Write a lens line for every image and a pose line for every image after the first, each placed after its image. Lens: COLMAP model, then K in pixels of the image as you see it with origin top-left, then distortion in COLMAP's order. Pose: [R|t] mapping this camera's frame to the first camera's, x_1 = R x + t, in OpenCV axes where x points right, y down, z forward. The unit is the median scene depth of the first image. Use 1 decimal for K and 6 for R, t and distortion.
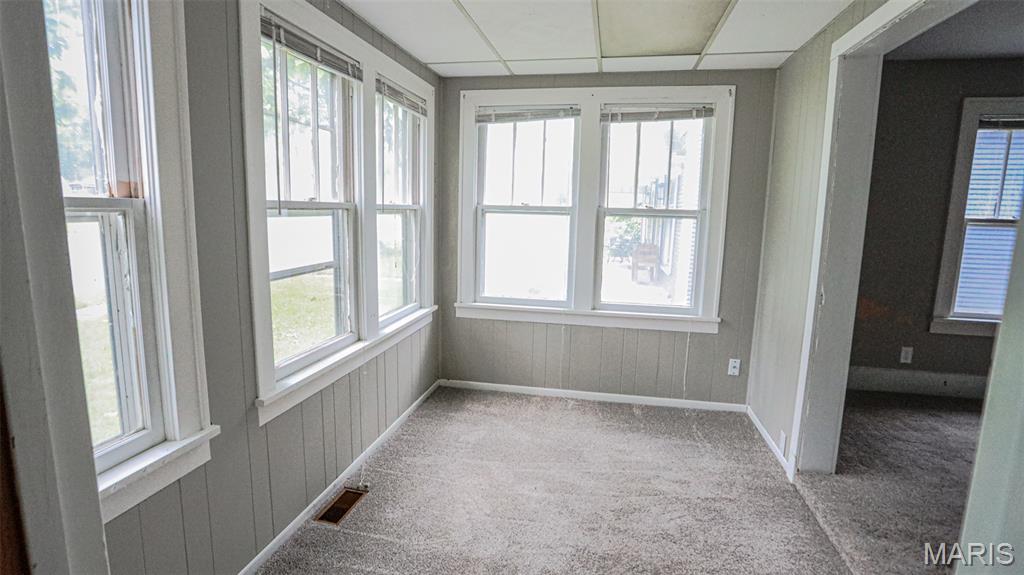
lens RADIAL K [[512.8, 0, 511.8], [0, 512.8, 289.8], [0, 0, 1]] dist [-0.000809, 0.000046]
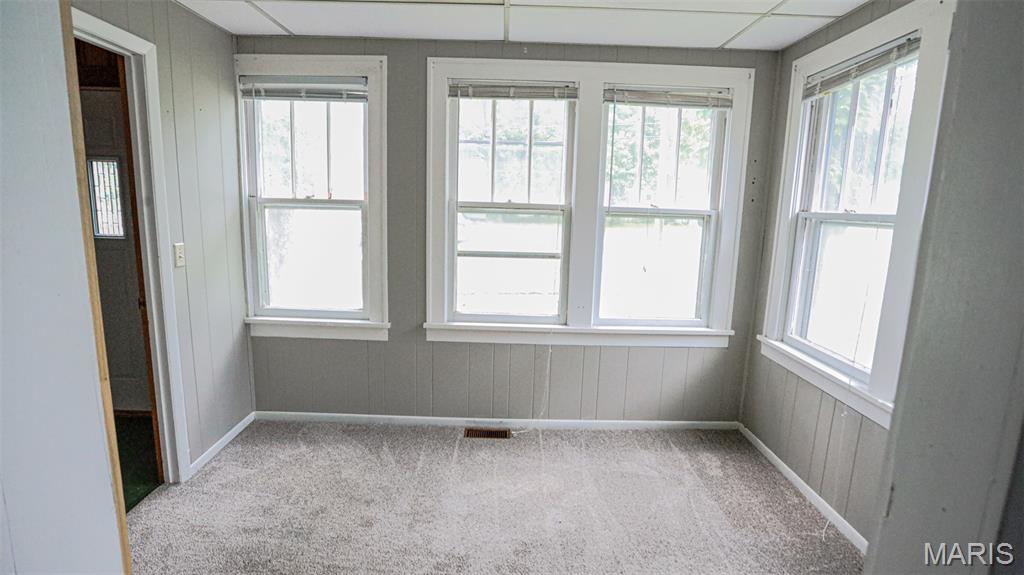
lens RADIAL K [[512.8, 0, 511.8], [0, 512.8, 289.8], [0, 0, 1]] dist [-0.000809, 0.000046]
pose [[0.201535, 0.150911, -0.967786, 0.872657], [-0.180962, 0.976787, 0.114630, -0.098782], [0.962619, 0.152031, 0.224166, 0.688425]]
